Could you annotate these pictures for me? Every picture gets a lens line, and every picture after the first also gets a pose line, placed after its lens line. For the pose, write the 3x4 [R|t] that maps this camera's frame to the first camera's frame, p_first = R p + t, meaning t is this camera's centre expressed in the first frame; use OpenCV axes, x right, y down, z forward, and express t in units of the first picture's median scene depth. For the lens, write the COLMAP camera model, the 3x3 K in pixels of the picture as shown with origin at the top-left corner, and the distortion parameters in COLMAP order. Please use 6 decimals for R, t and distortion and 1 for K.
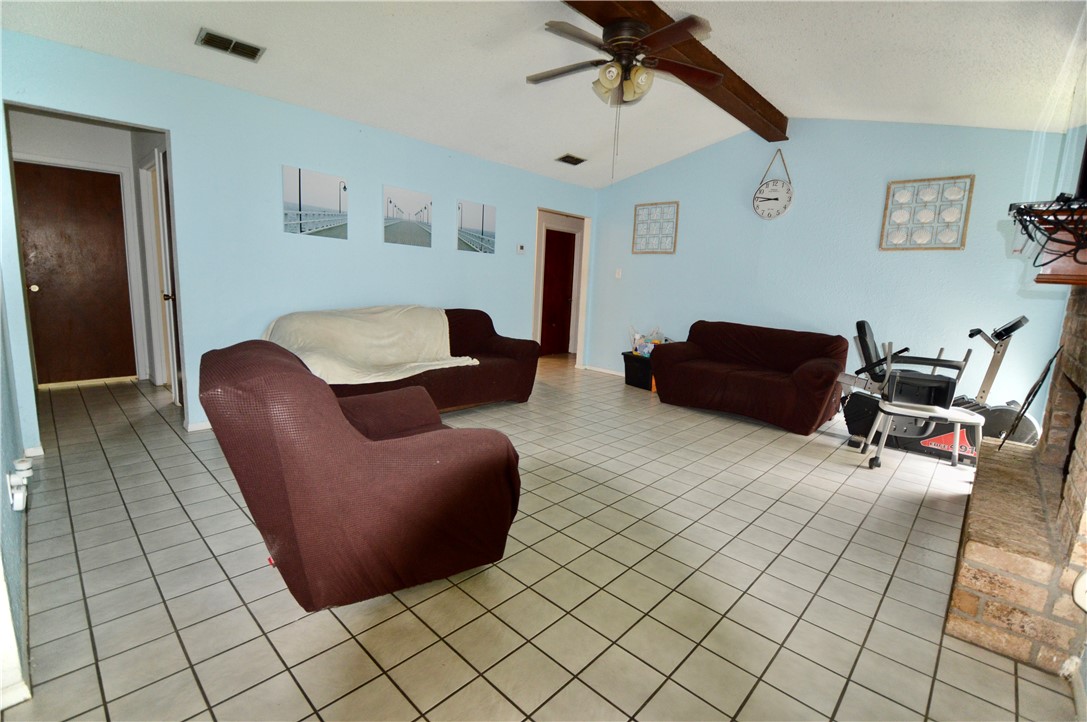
lens RADIAL K [[478.2, 0, 543.5], [0, 478.2, 361.0], [0, 0, 1]] dist [-0.000960, -0.016084]
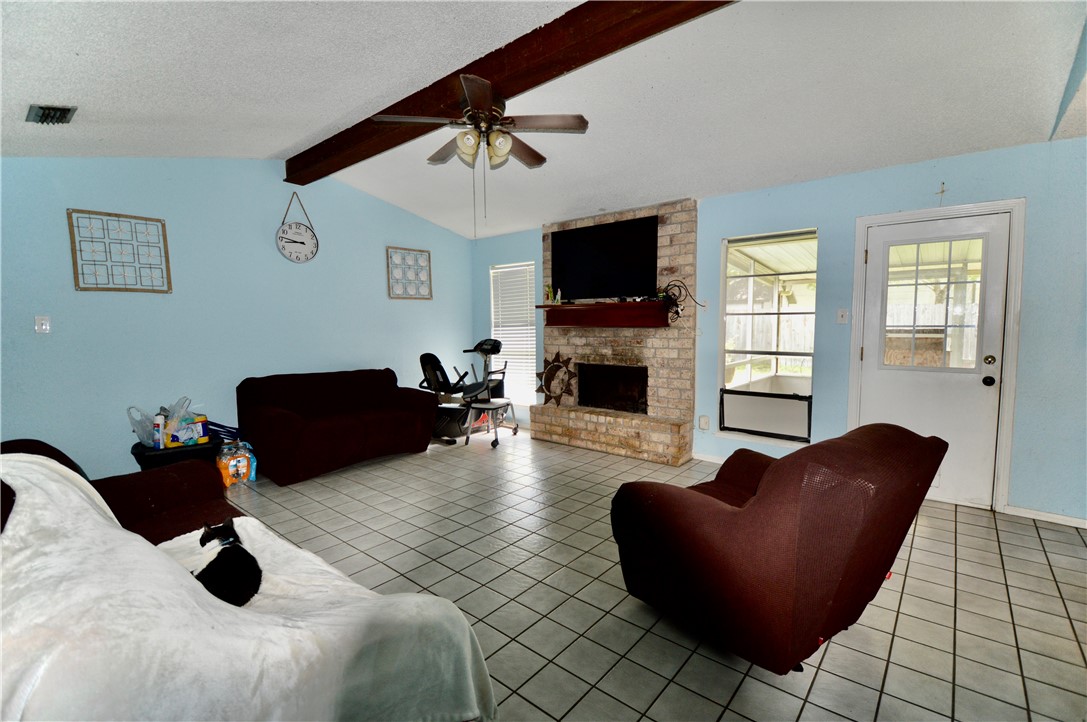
lens RADIAL K [[478.2, 0, 543.5], [0, 478.2, 361.0], [0, 0, 1]] dist [-0.000960, -0.016084]
pose [[-0.067566, -0.127349, 0.989554, -0.632713], [0.166515, 0.976470, 0.137035, -0.179573], [-0.983721, 0.174035, -0.044770, 0.695355]]
